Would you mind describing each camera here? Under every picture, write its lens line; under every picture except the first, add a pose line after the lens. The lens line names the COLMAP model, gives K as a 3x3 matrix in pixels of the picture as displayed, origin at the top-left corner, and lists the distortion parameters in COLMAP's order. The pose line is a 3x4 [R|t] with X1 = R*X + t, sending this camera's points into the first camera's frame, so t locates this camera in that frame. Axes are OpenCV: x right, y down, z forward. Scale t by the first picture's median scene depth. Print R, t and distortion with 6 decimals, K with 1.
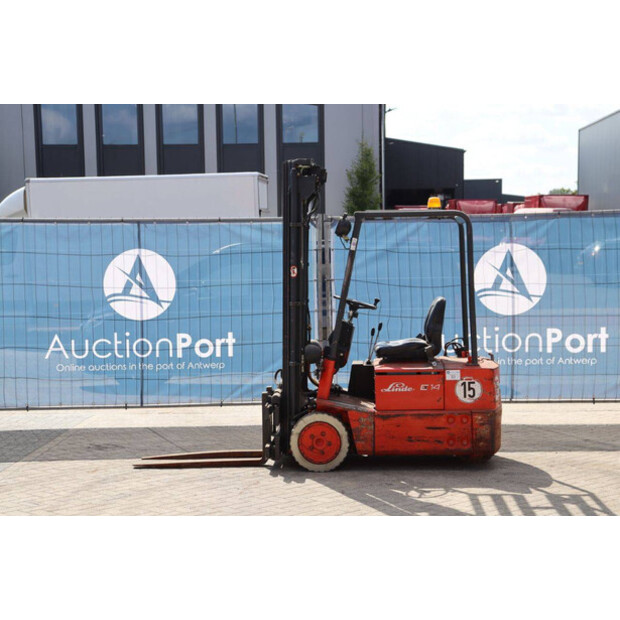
lens RADIAL K [[1254.3, 0, 312.0], [0, 1254.3, 317.8], [0, 0, 1]] dist [0.303342, 0.010416]
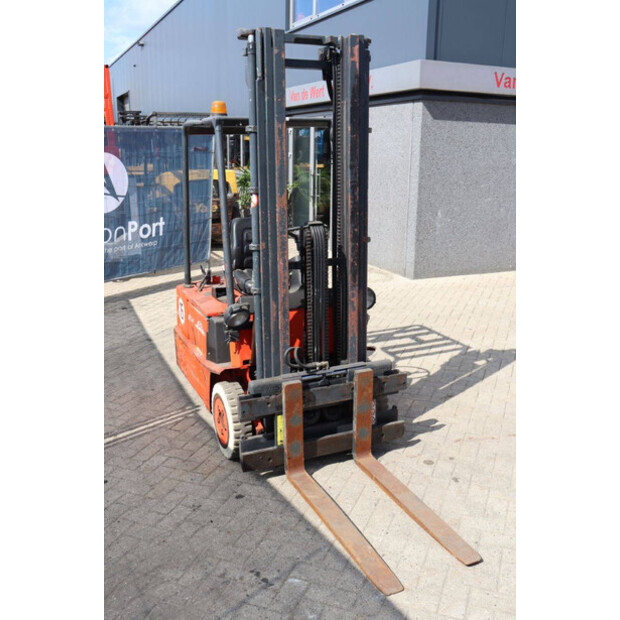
lens RADIAL K [[626.4, 0, 310.0], [0, 626.4, 310.0], [0, 0, 1]] dist [-0.068794, 0.018646]
pose [[-0.448787, -0.208507, 0.868973, -0.272306], [0.053556, 0.964376, 0.259058, -0.055652], [-0.892032, 0.162800, -0.421633, 0.982736]]
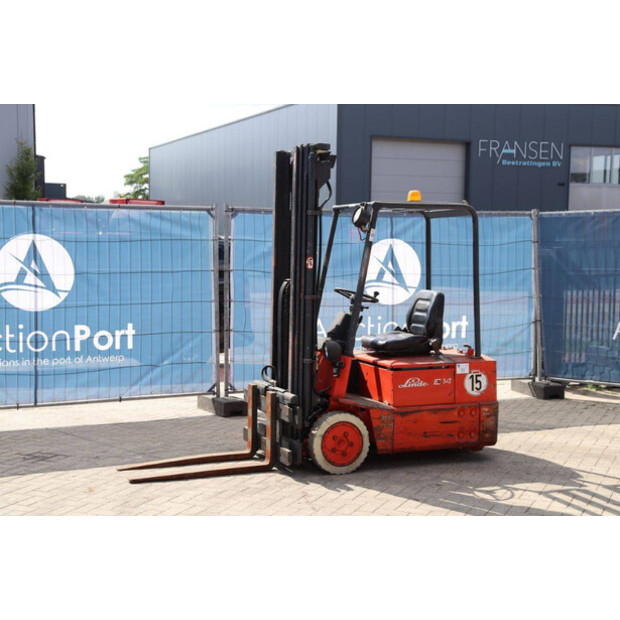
lens RADIAL K [[979.1, 0, 310.0], [0, 979.1, 310.0], [0, 0, 1]] dist [0.125966, 0.022946]
pose [[0.911389, -0.004451, 0.411522, -0.260345], [-0.001269, 0.999906, 0.013624, -0.009434], [-0.411544, -0.012939, 0.911298, 0.274087]]
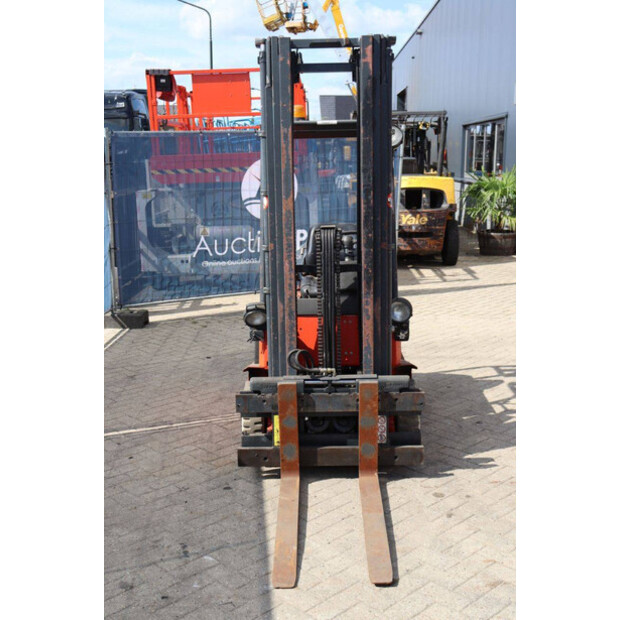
lens RADIAL K [[766.0, 0, 310.0], [0, 766.0, 310.0], [0, 0, 1]] dist [0.002665, -0.043295]
pose [[-0.029244, -0.181130, 0.983024, -0.365198], [0.064541, 0.981050, 0.182687, -0.046548], [-0.997486, 0.068788, -0.016999, 0.869587]]
